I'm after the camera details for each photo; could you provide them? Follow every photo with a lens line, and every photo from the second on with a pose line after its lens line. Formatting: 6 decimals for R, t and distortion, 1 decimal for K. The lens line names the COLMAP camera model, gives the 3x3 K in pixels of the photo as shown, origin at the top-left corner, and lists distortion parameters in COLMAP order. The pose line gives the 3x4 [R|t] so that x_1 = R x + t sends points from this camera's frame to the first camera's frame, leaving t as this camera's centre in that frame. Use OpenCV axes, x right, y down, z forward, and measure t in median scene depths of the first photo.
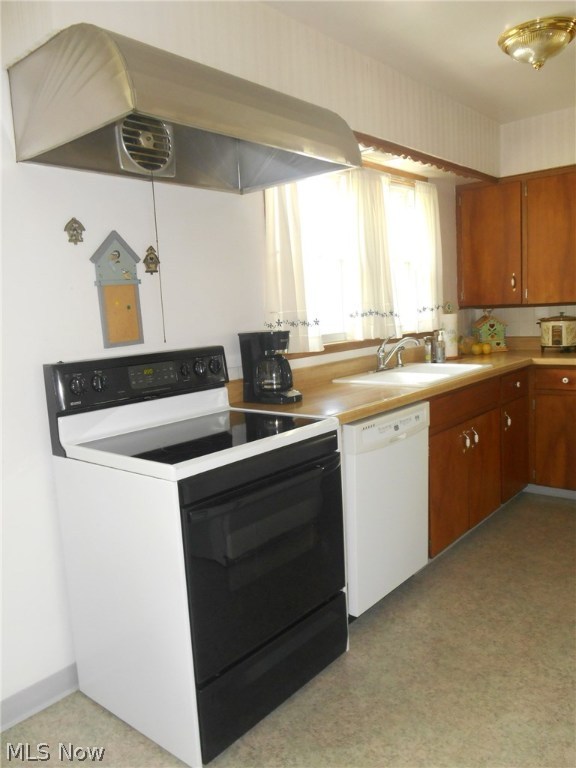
lens RADIAL K [[601.8, 0, 288.0], [0, 601.8, 384.0], [0, 0, 1]] dist [-0.025827, 0.003181]
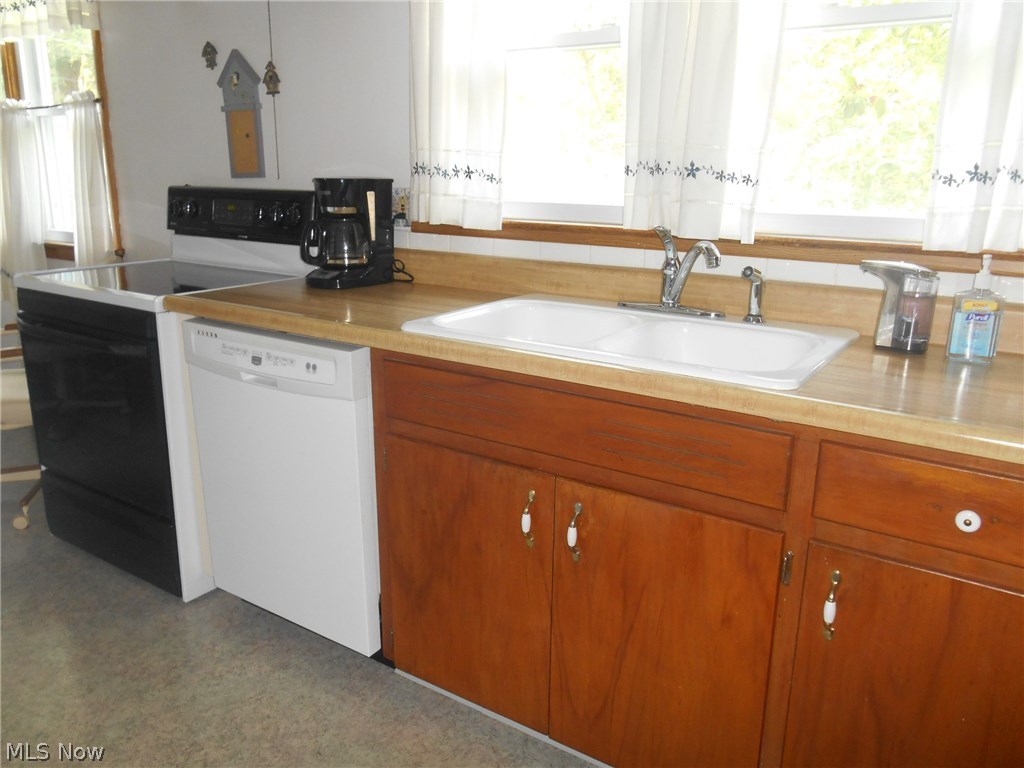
lens RADIAL K [[802.4, 0, 512.0], [0, 802.4, 384.0], [0, 0, 1]] dist [-0.025827, 0.003181]
pose [[0.109186, 0.312653, -0.943571, 1.021715], [-0.144583, 0.944147, 0.296113, -0.184066], [0.983450, 0.104093, 0.148292, 1.225936]]
